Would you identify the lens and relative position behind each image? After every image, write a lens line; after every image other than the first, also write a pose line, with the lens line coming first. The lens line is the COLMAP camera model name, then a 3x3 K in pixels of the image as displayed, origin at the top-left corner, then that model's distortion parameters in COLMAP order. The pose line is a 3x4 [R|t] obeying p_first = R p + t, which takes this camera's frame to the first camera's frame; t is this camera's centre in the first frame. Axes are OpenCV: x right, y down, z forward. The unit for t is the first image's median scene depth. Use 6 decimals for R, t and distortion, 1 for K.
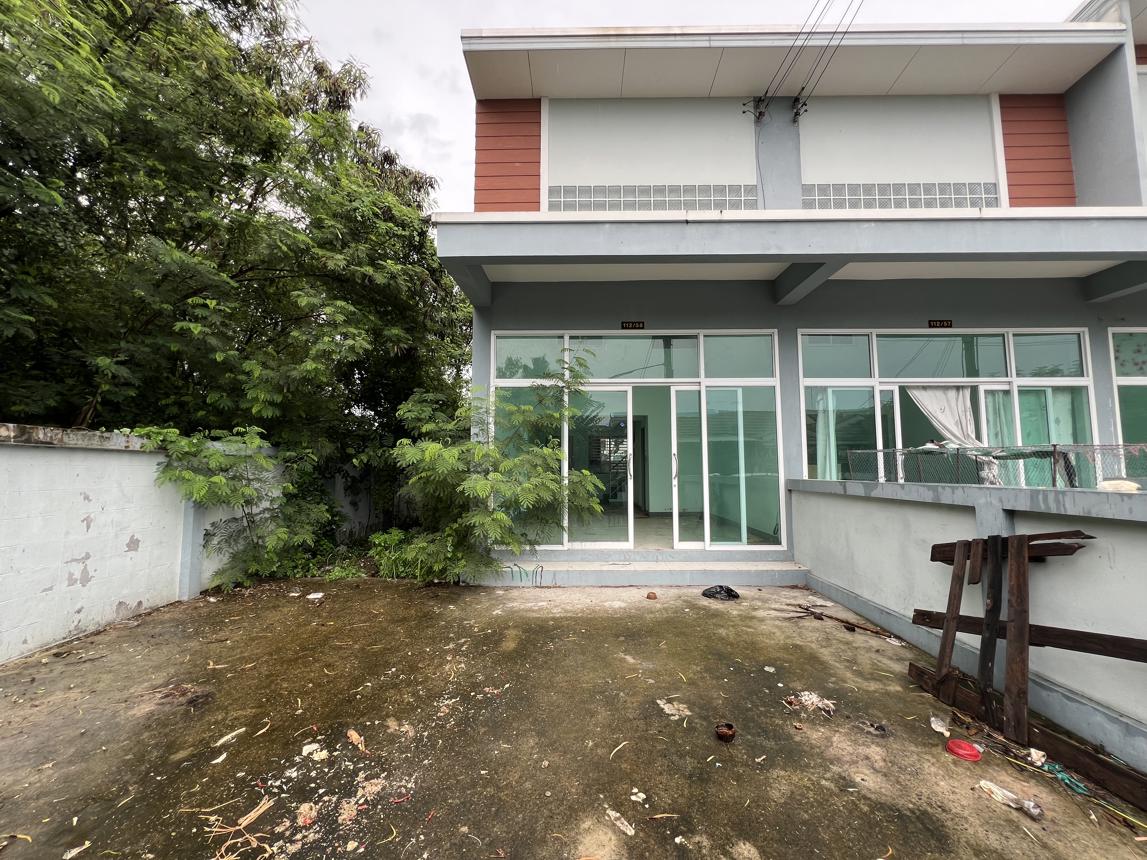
lens RADIAL K [[456.5, 0, 574.3], [0, 456.5, 431.3], [0, 0, 1]] dist [-0.001535, -0.000212]
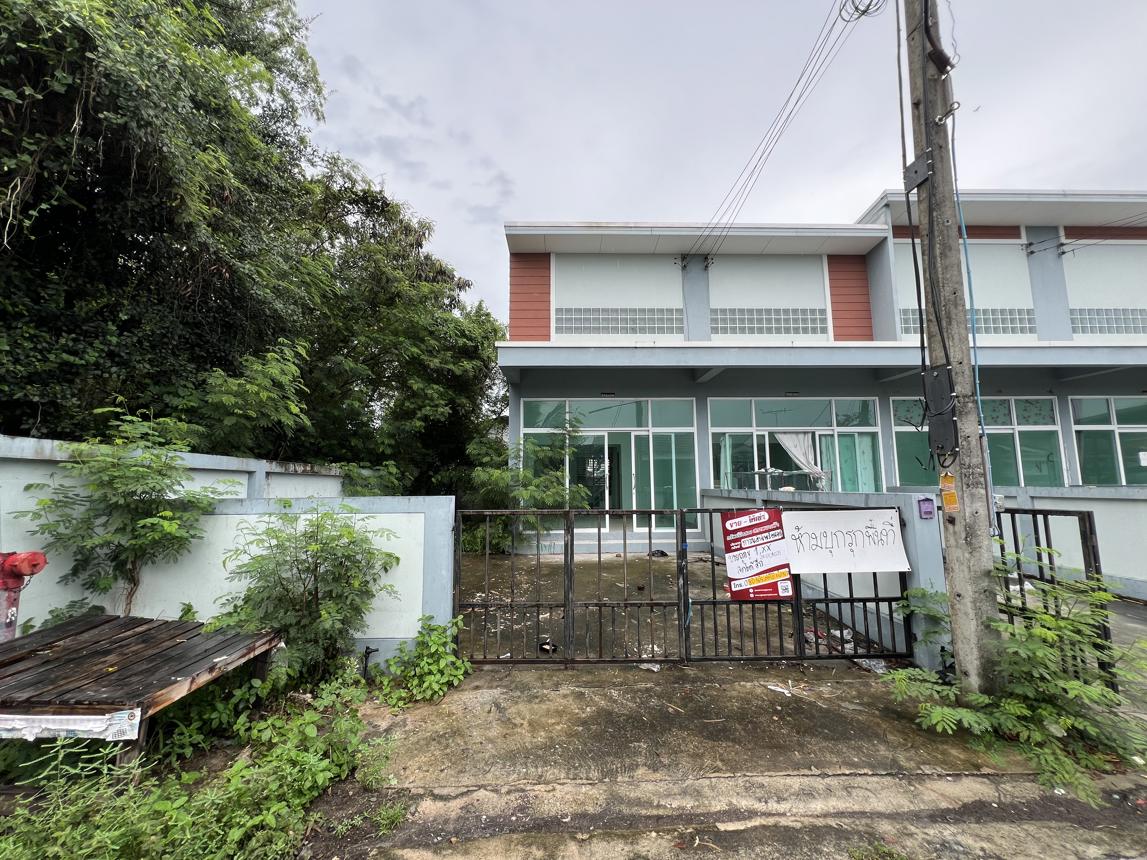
lens RADIAL K [[456.5, 0, 573.1], [0, 456.5, 433.9], [0, 0, 1]] dist [-0.001535, -0.000212]
pose [[0.999193, -0.003088, 0.040046, -0.062445], [0.004049, 0.999705, -0.023939, -0.055674], [-0.039960, 0.024082, 0.998911, -0.631798]]
